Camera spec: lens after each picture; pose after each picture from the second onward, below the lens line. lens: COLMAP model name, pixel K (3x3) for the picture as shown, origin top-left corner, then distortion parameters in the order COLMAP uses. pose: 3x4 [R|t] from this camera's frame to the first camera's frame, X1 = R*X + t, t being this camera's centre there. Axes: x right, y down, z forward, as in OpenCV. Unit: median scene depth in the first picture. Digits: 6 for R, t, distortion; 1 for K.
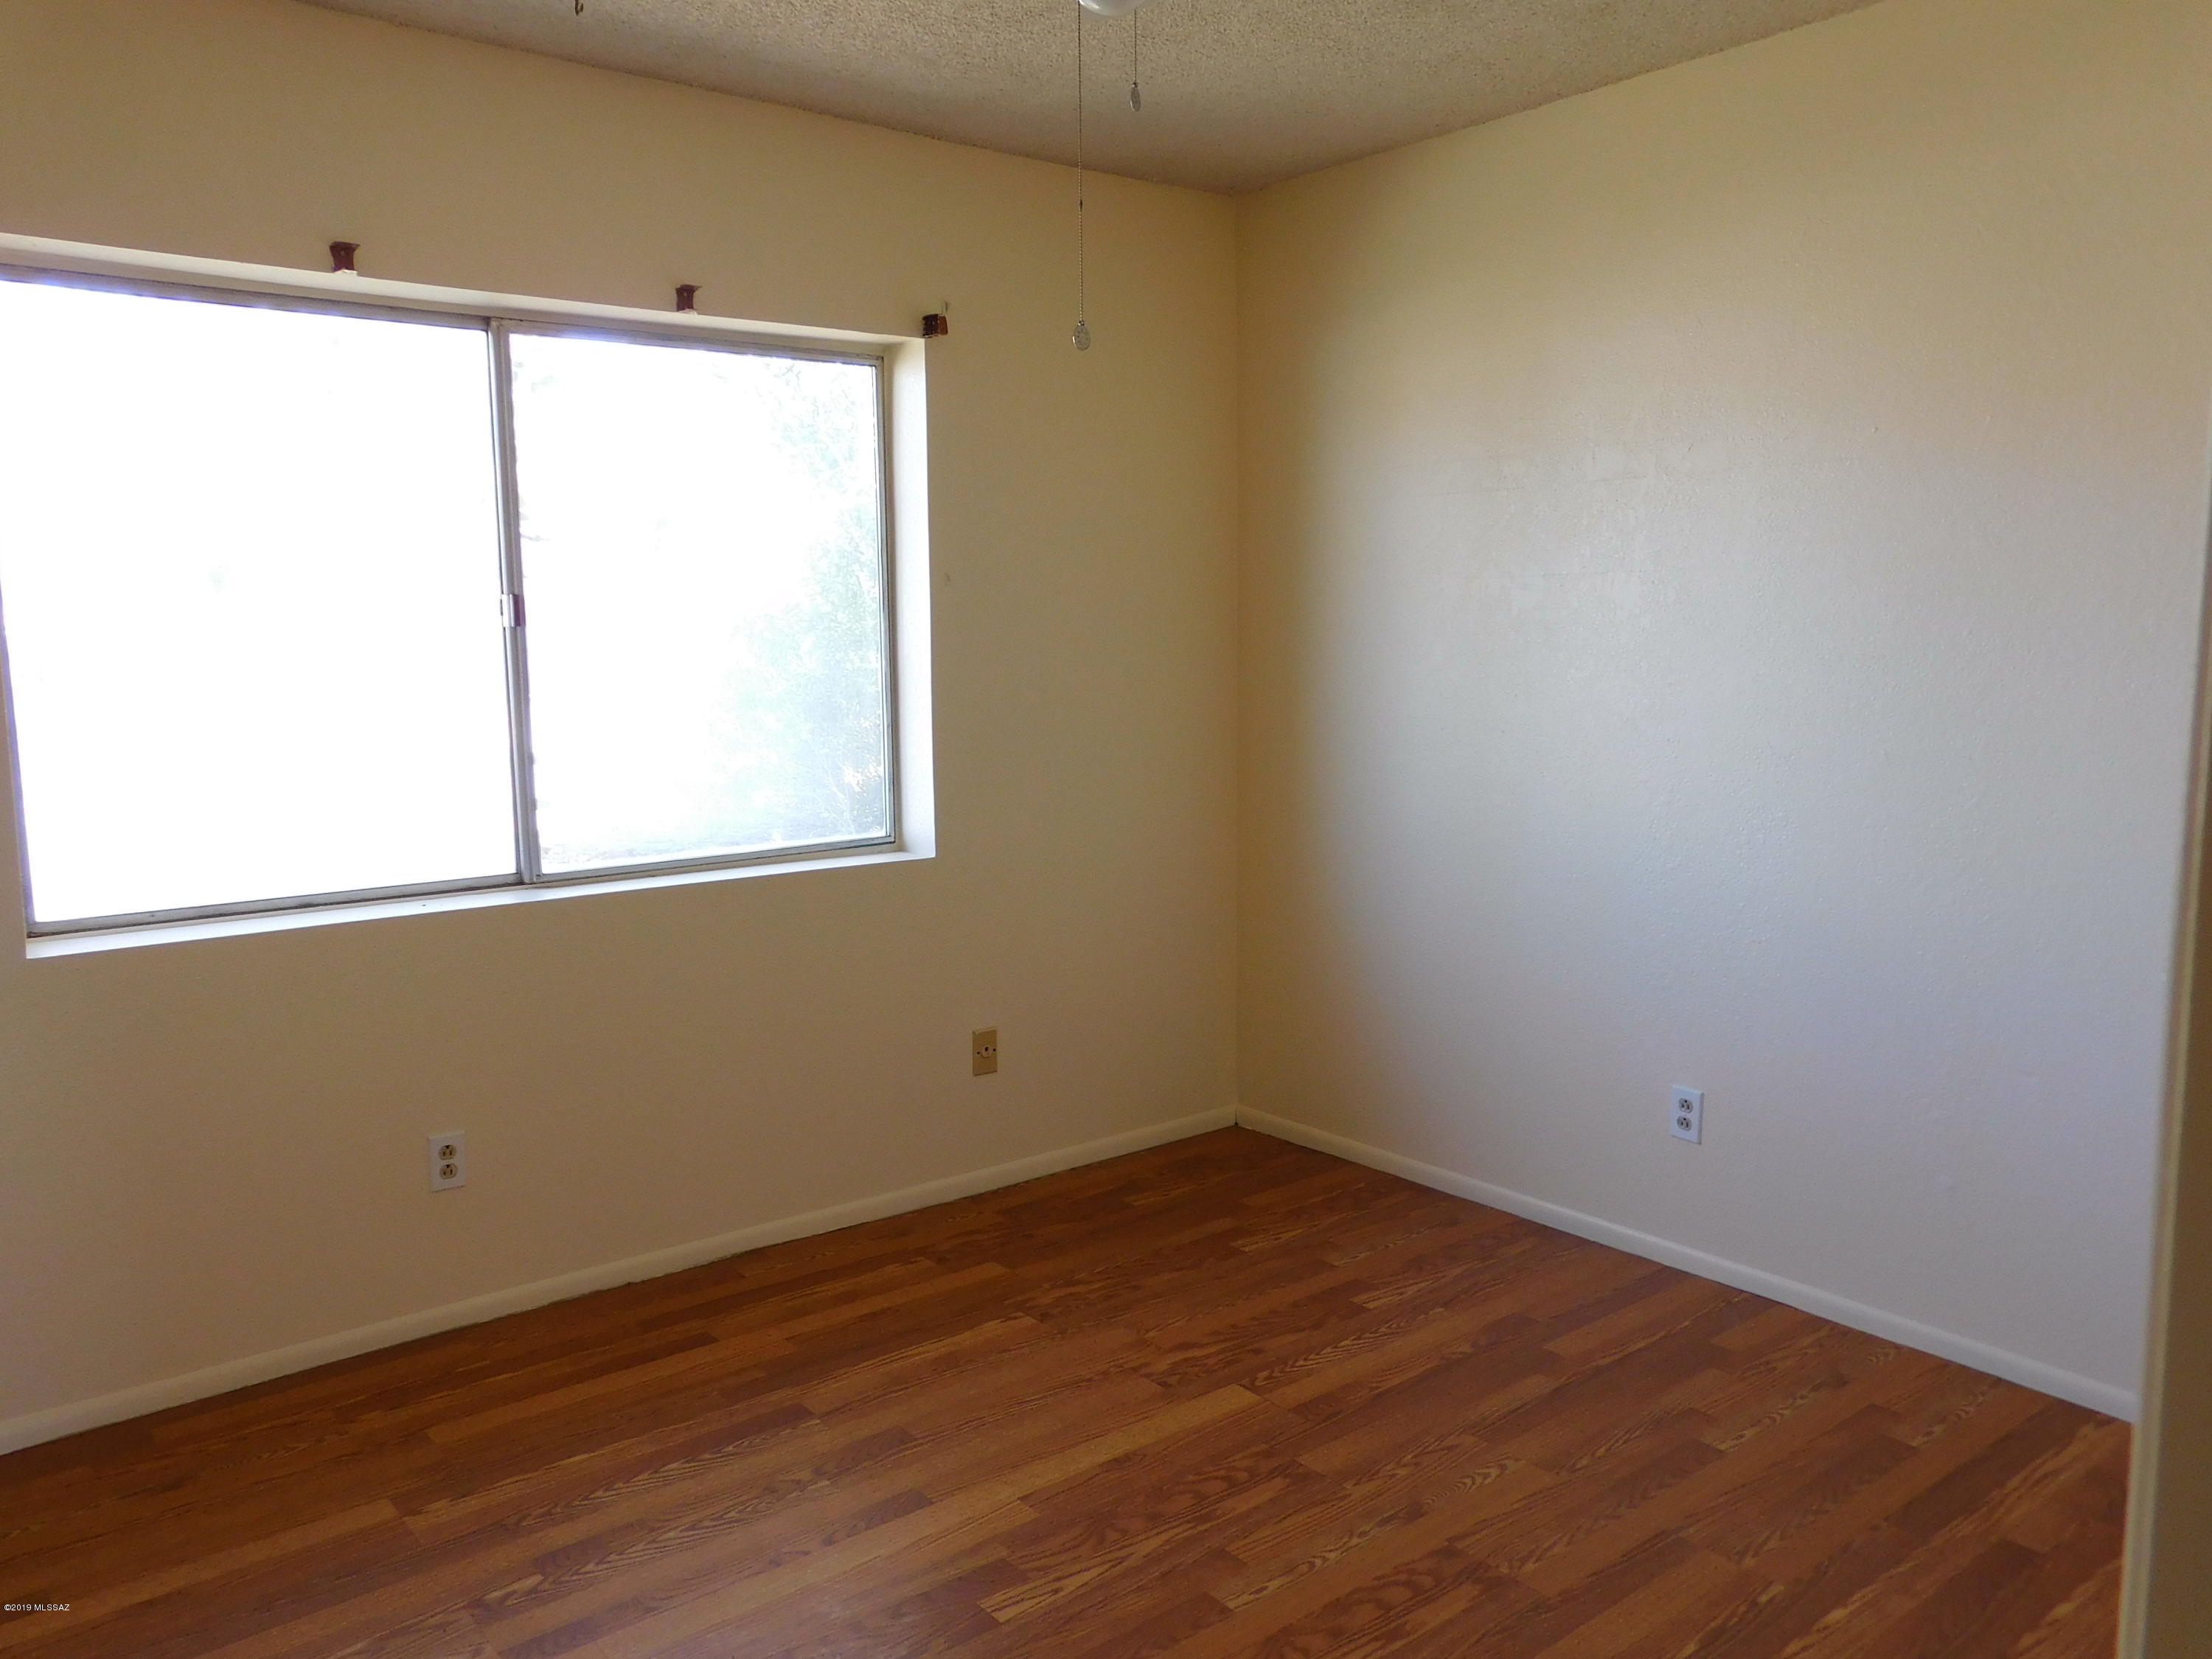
lens RADIAL K [[1646.1, 0, 1109.7], [0, 1646.1, 831.8], [0, 0, 1]] dist [-0.023936, 0.036558]
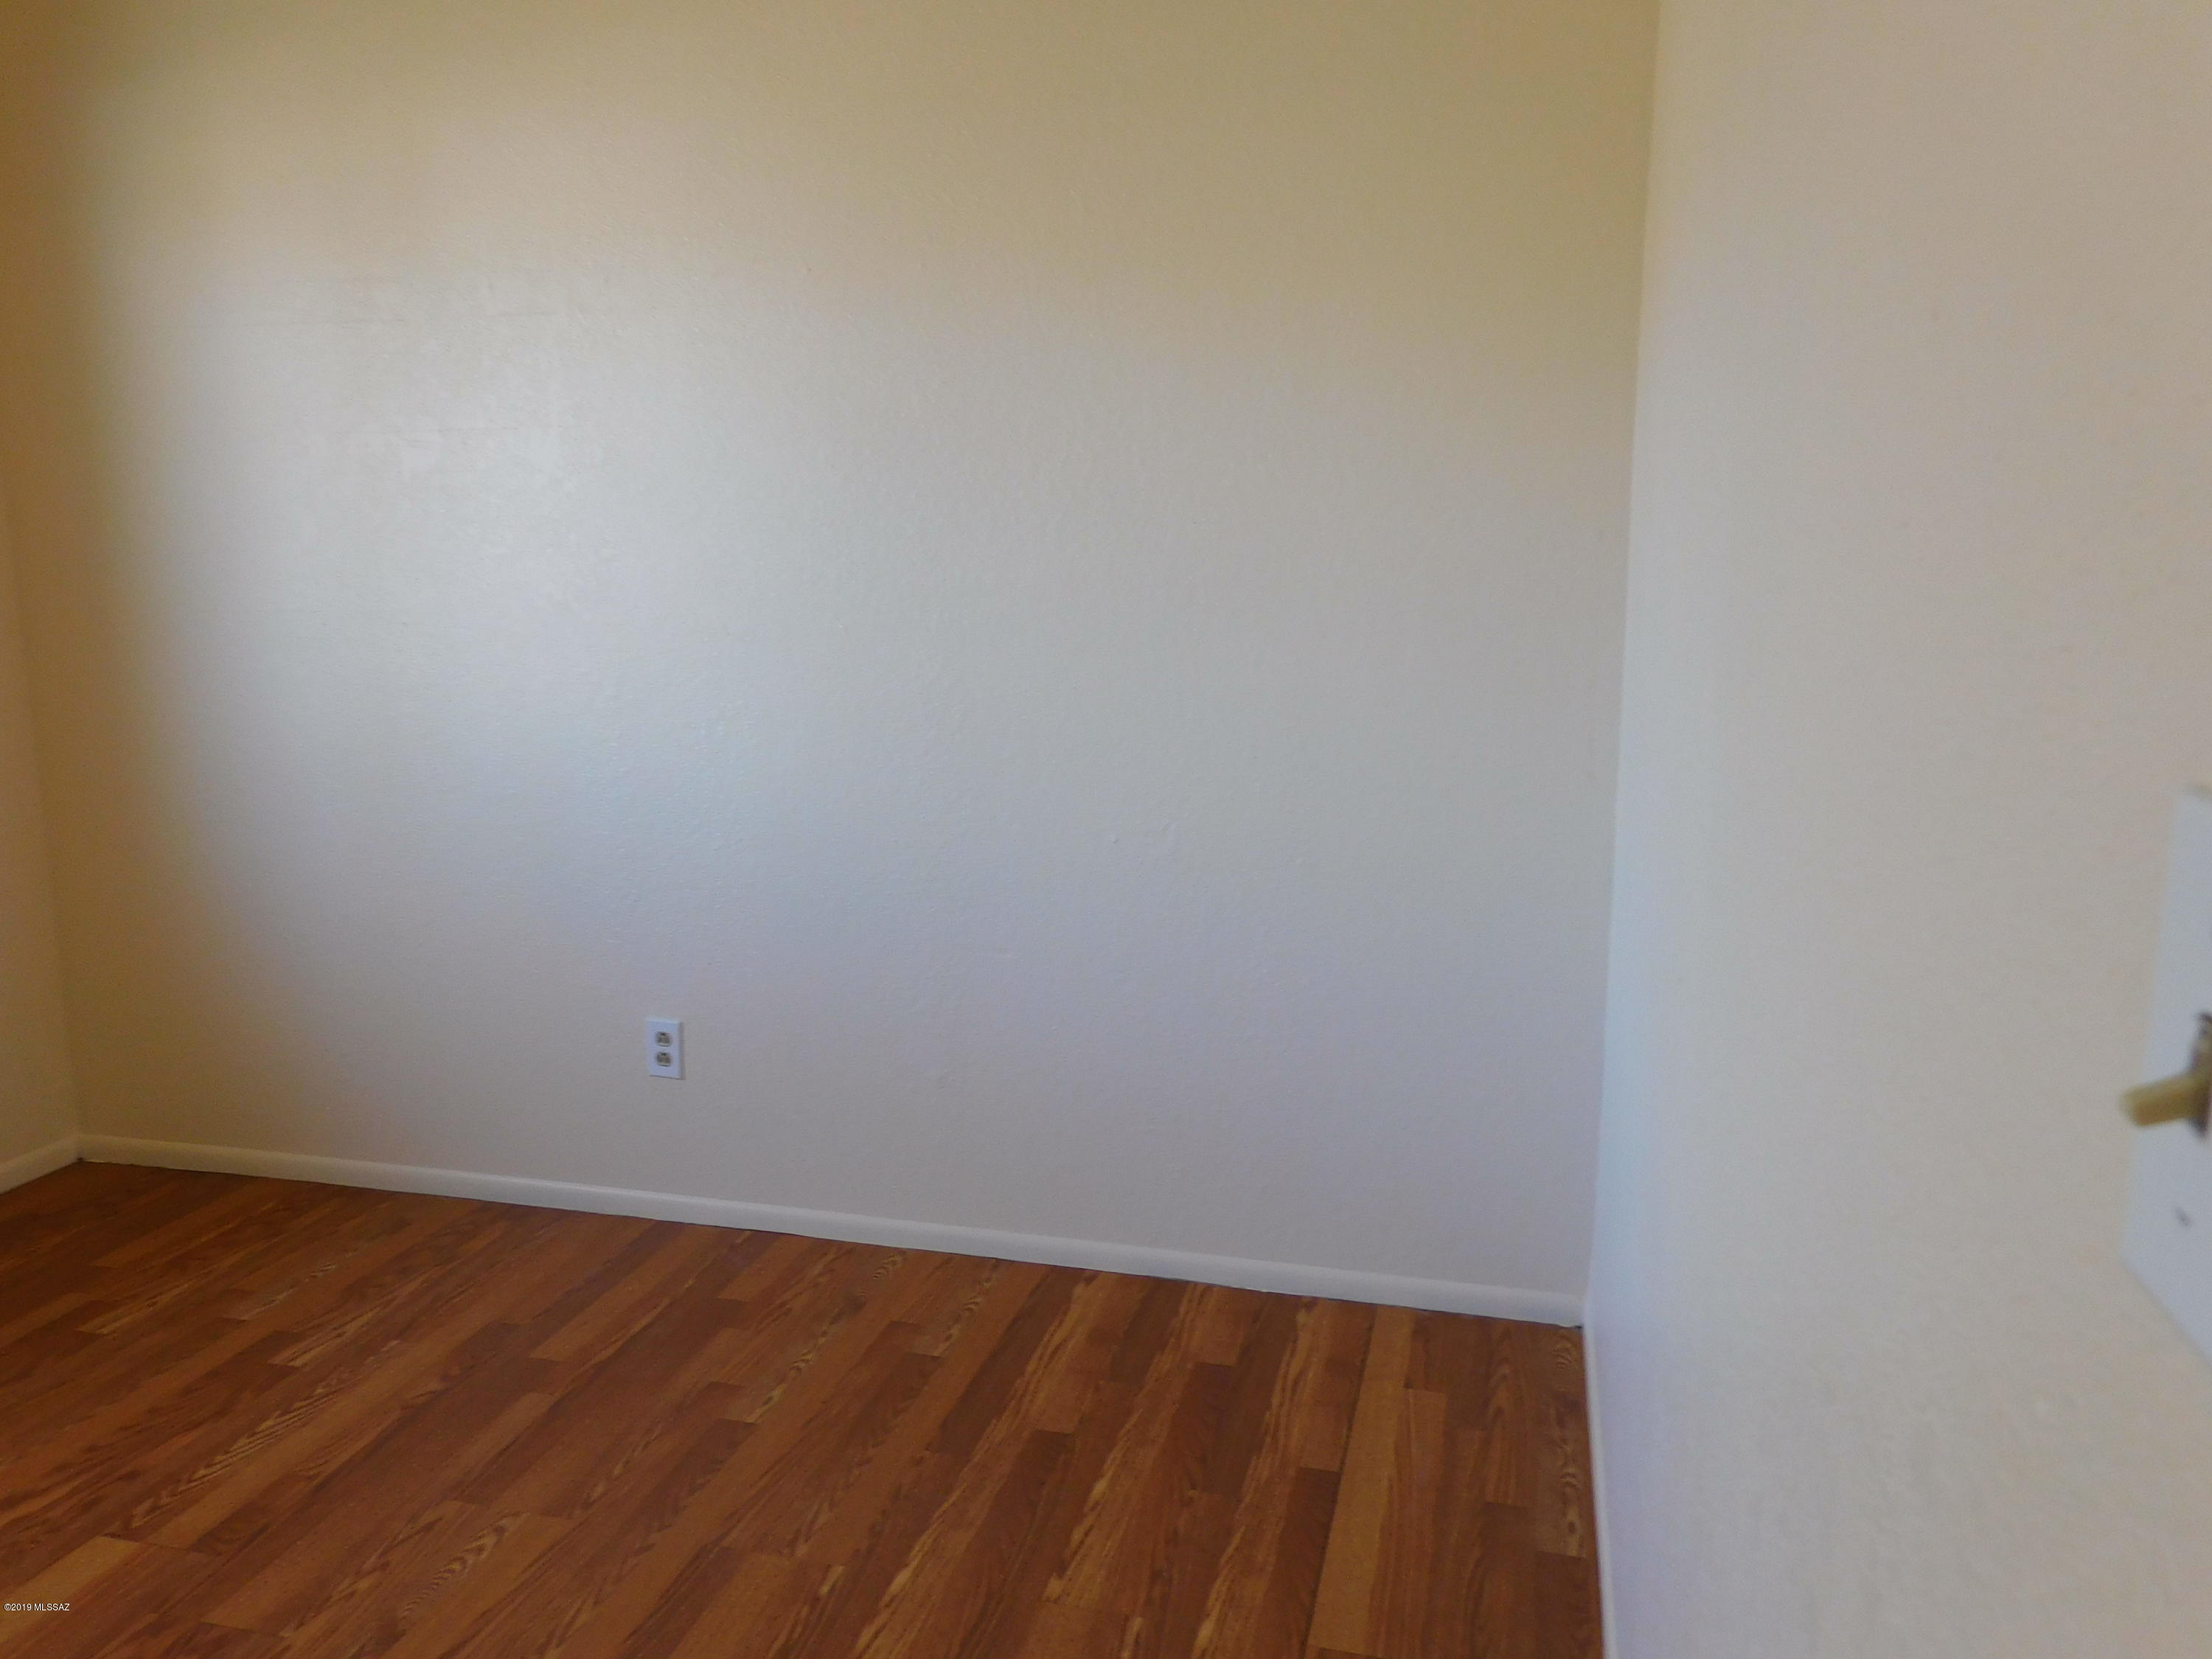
lens RADIAL K [[1646.1, 0, 1115.6], [0, 1646.1, 839.4], [0, 0, 1]] dist [-0.023936, 0.036558]
pose [[0.798488, -0.094833, 0.594494, 0.033859], [0.067011, 0.995379, 0.068777, 0.017496], [-0.598269, -0.015080, 0.801153, 0.172072]]
